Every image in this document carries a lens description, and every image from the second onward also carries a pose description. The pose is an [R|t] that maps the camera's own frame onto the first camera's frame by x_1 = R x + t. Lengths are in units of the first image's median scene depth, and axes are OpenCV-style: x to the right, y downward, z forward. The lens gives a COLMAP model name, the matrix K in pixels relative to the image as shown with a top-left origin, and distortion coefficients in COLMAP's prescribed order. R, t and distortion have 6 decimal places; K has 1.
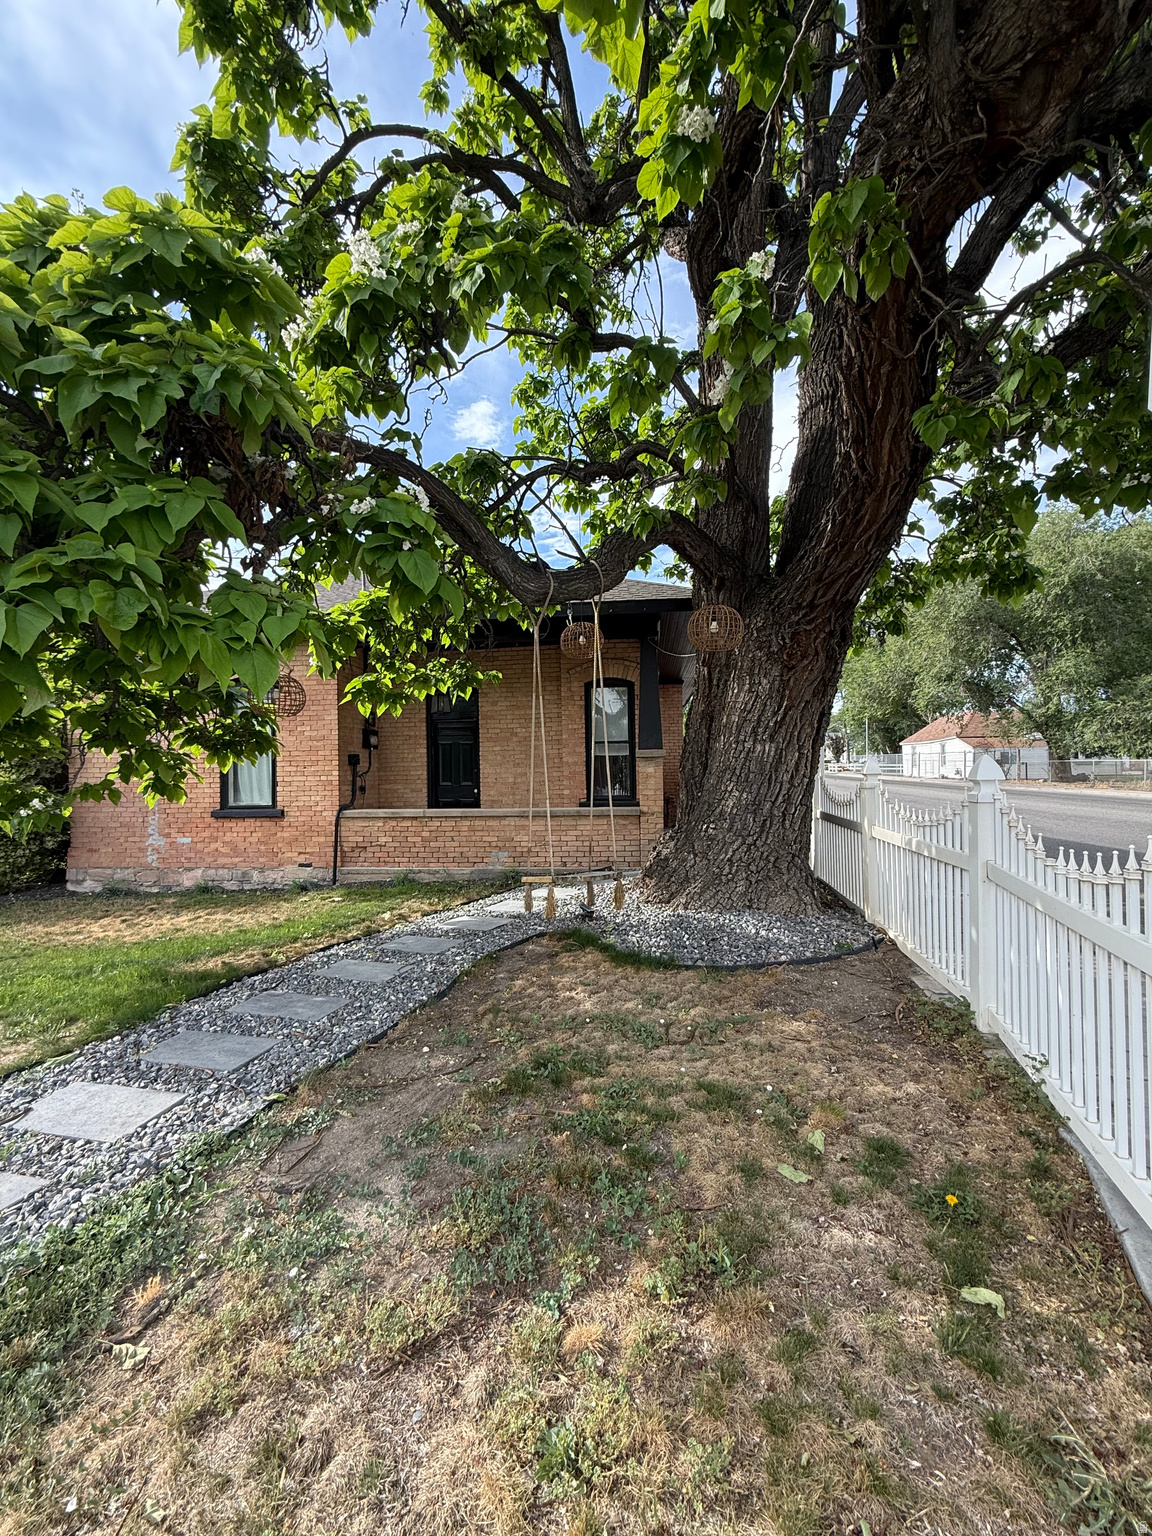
lens RADIAL K [[625.7, 0, 576.0], [0, 625.7, 768.0], [0, 0, 1]] dist [0.000719, 0.000150]
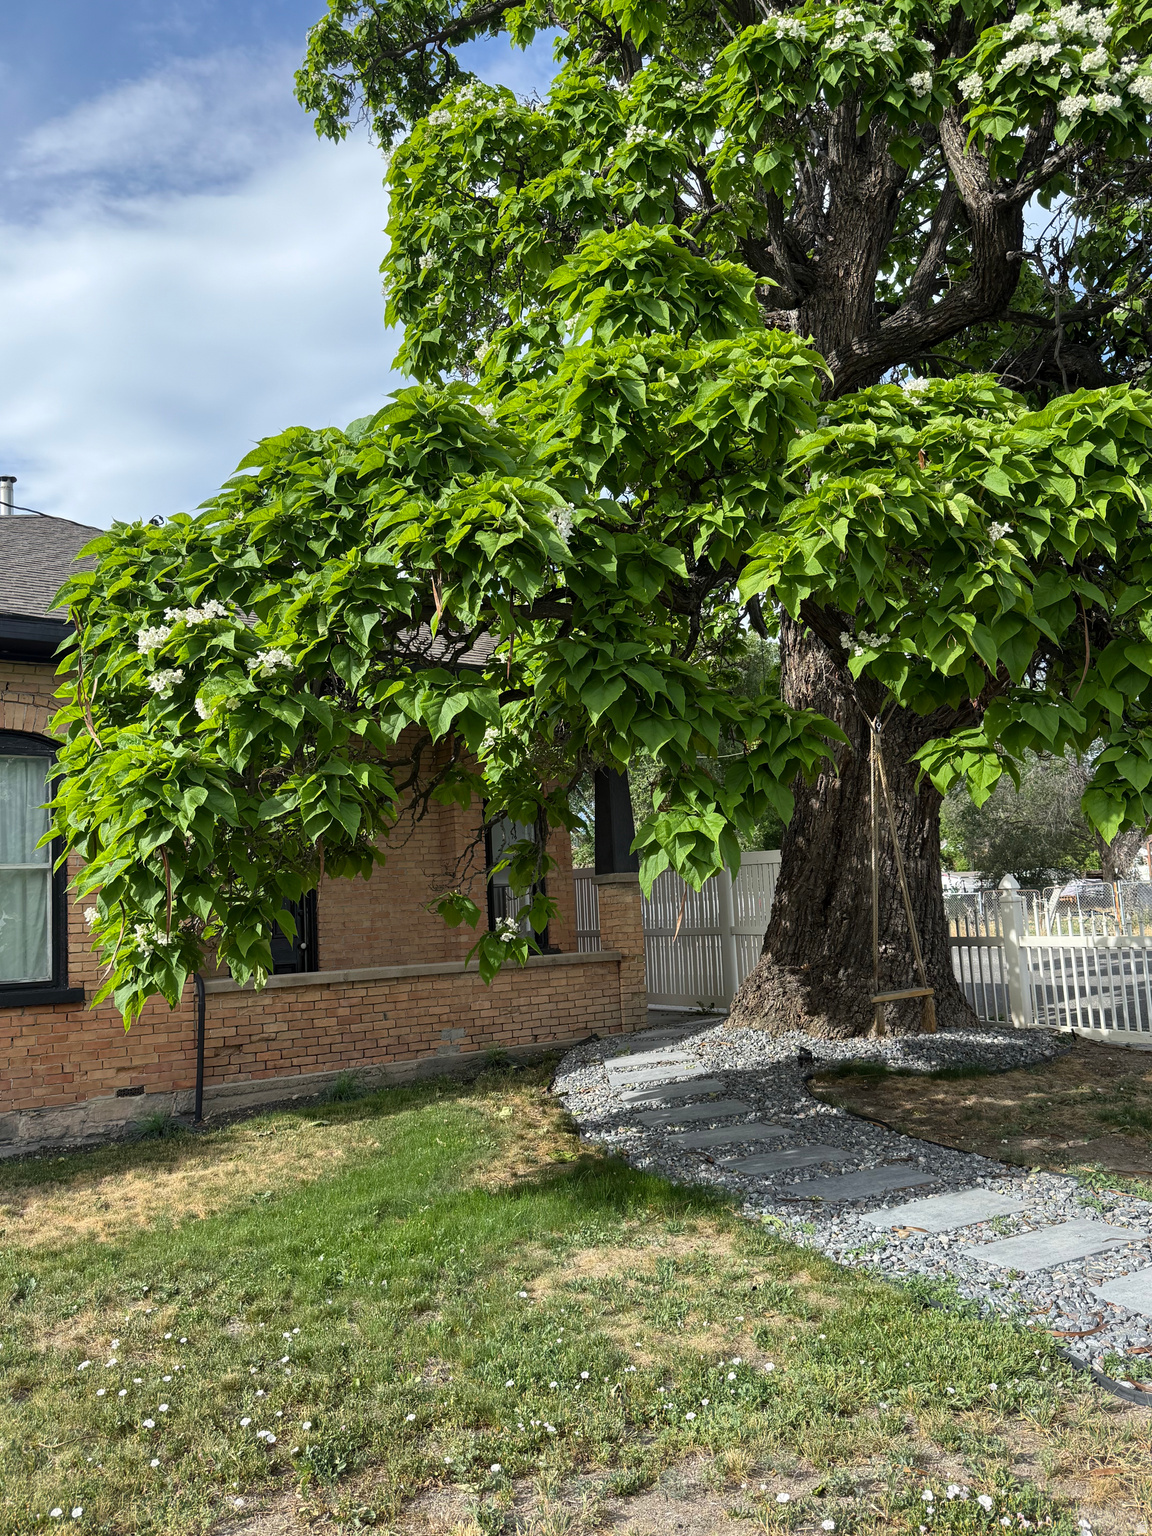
lens RADIAL K [[1093.3, 0, 576.0], [0, 1093.3, 768.0], [0, 0, 1]] dist [-0.009982, -0.003217]
pose [[0.740142, 0.064808, 0.669321, -1.103786], [0.013996, 0.993645, -0.111689, -0.010929], [-0.672305, 0.092033, 0.734531, 0.065869]]
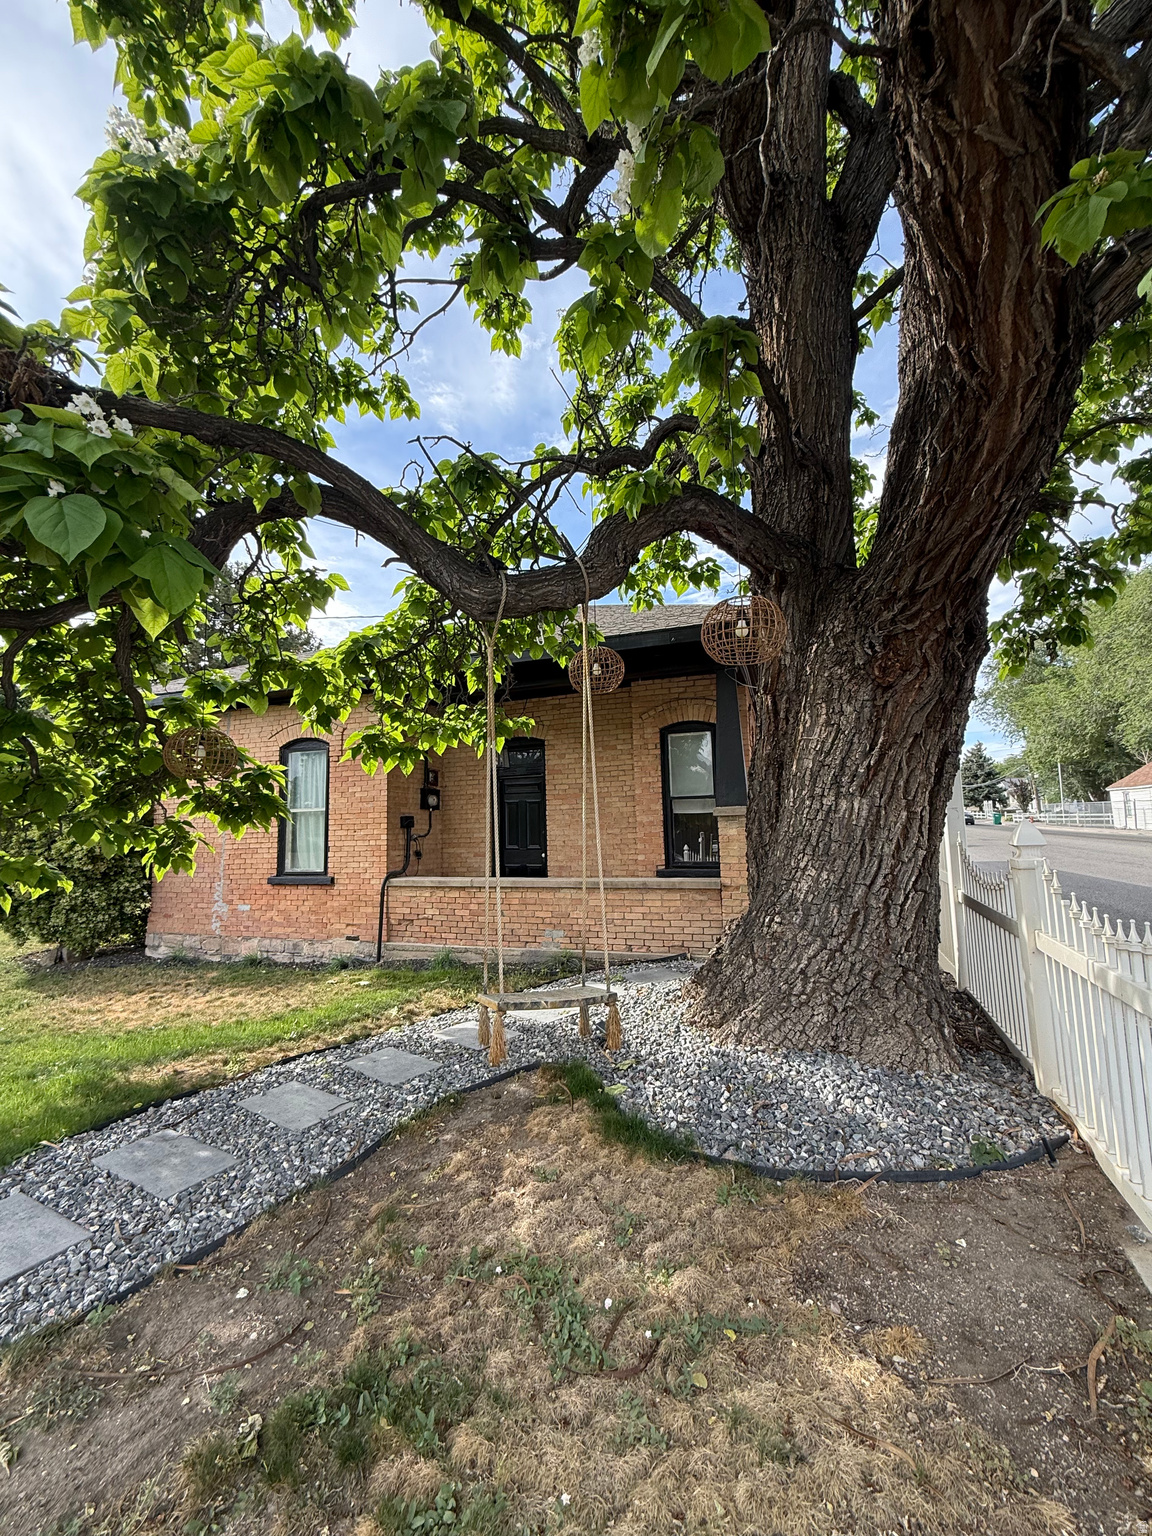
lens RADIAL K [[625.7, 0, 576.0], [0, 625.7, 768.0], [0, 0, 1]] dist [0.000719, 0.000150]
pose [[0.974111, -0.030190, -0.224045, 0.139660], [0.010826, 0.996136, -0.087158, -0.014015], [0.225810, 0.082476, 0.970674, 0.228715]]
